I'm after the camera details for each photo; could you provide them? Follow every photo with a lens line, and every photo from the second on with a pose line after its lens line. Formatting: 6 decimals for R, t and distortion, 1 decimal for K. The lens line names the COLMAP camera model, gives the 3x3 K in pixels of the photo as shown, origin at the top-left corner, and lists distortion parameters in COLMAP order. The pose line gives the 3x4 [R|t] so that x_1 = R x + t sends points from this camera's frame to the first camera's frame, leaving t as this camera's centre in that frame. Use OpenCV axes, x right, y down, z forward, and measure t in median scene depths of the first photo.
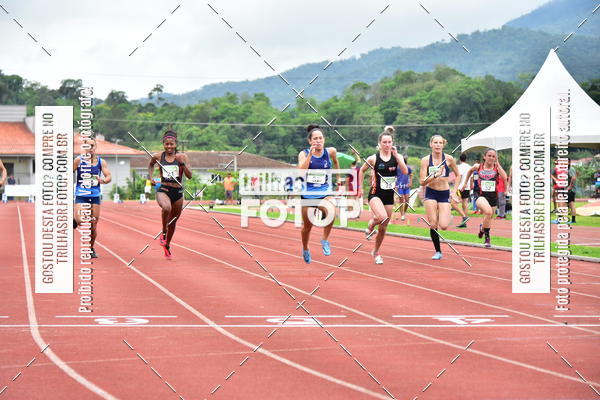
lens RADIAL K [[3603.7, 0, 299.9], [0, 3603.7, 201.0], [0, 0, 1]] dist [0.092207, 30.345023]
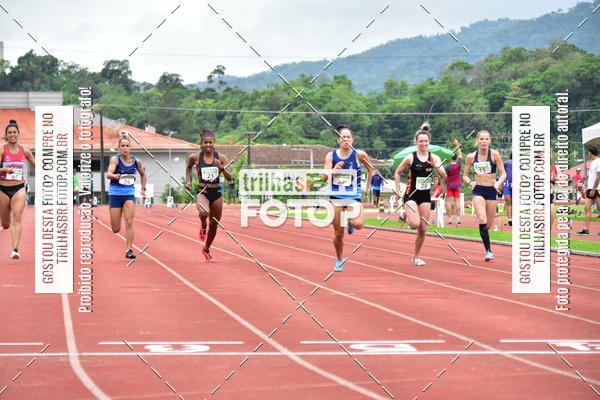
lens RADIAL K [[3603.7, 0, 299.9], [0, 3603.7, 201.0], [0, 0, 1]] dist [0.092207, 30.345023]
pose [[0.999712, -0.005594, -0.023317, -0.001183], [0.005439, 0.999963, -0.006698, 0.004876], [0.023354, 0.006569, 0.999706, 0.162847]]
